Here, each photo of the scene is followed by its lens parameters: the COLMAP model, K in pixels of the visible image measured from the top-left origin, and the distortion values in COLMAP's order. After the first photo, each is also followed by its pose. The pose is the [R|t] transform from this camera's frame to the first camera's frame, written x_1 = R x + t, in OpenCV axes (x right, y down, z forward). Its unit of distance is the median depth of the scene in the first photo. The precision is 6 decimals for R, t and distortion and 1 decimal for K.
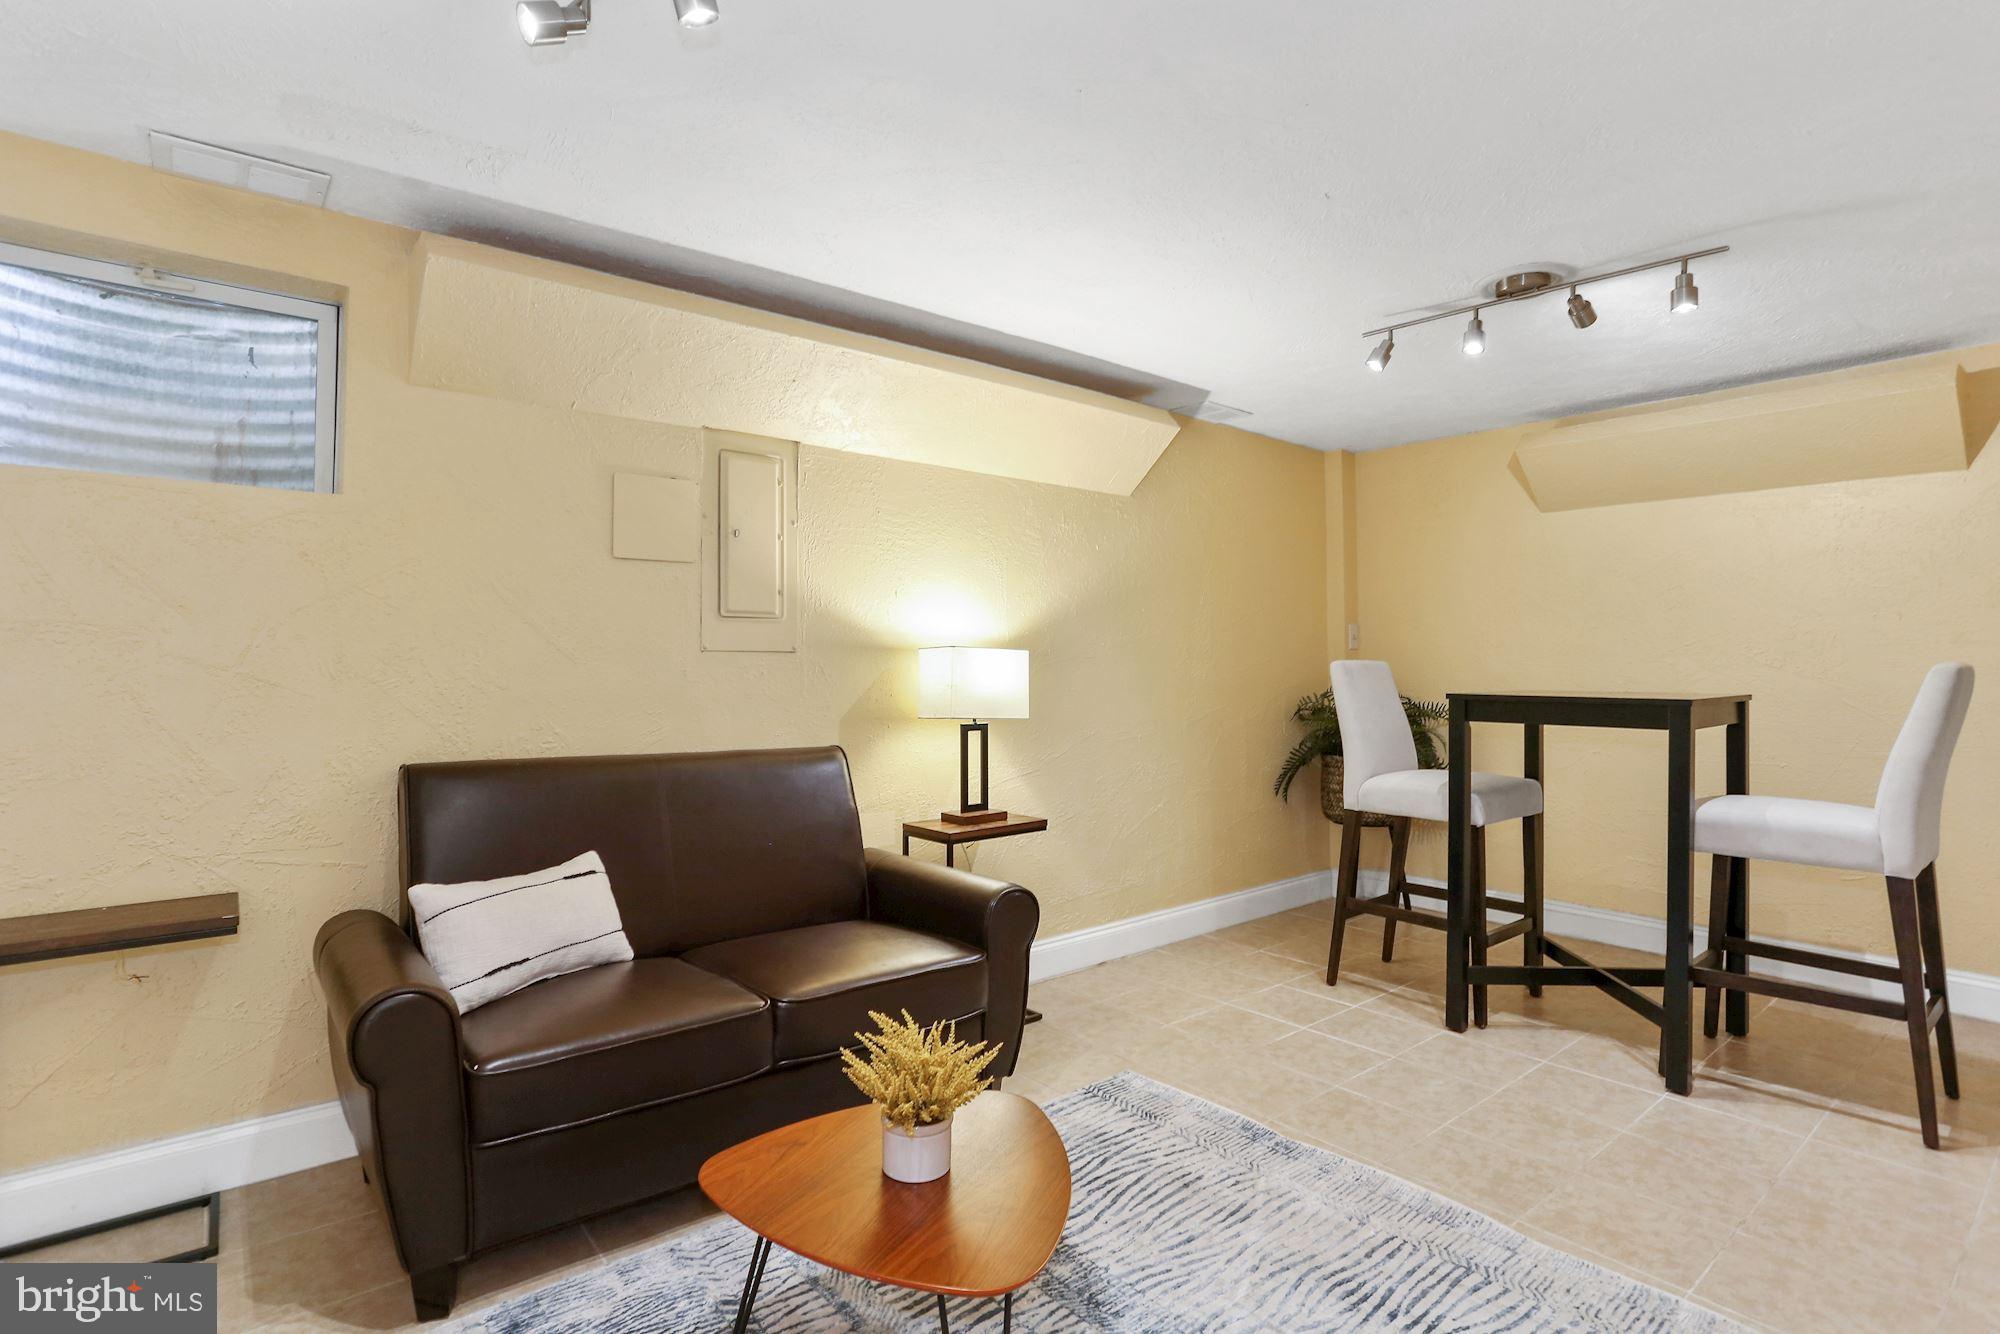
lens RADIAL K [[983.2, 0, 989.0], [0, 983.2, 663.3], [0, 0, 1]] dist [-0.055659, 0.029021]
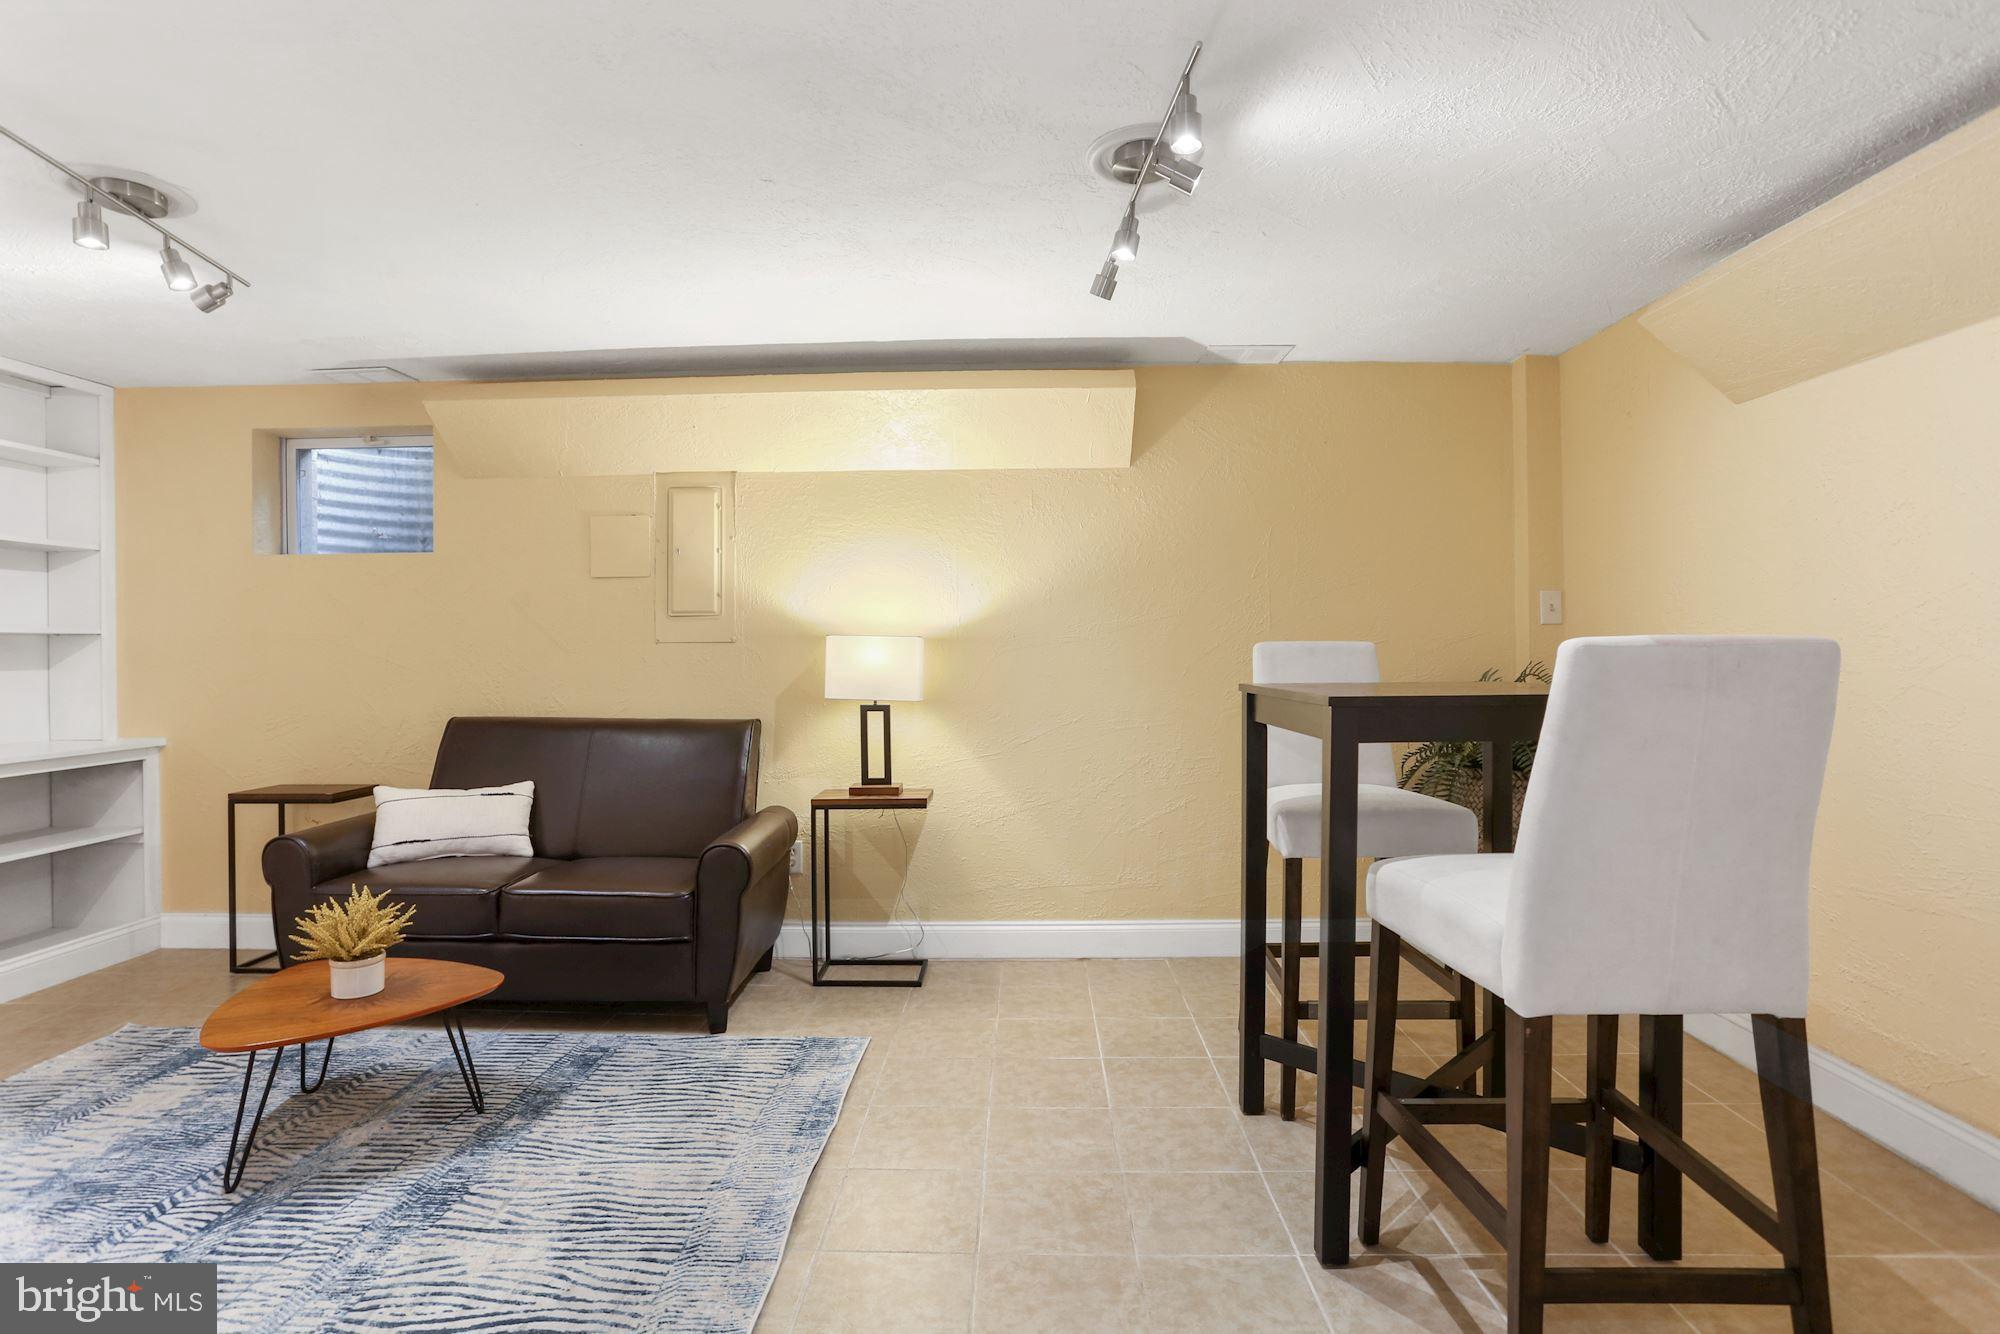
lens RADIAL K [[983.2, 0, 989.0], [0, 983.2, 663.3], [0, 0, 1]] dist [-0.055659, 0.029021]
pose [[0.756965, 0.002727, -0.653449, 0.868669], [0.010072, 0.999824, 0.015839, -0.001037], [0.653378, -0.018571, 0.756804, 0.277357]]
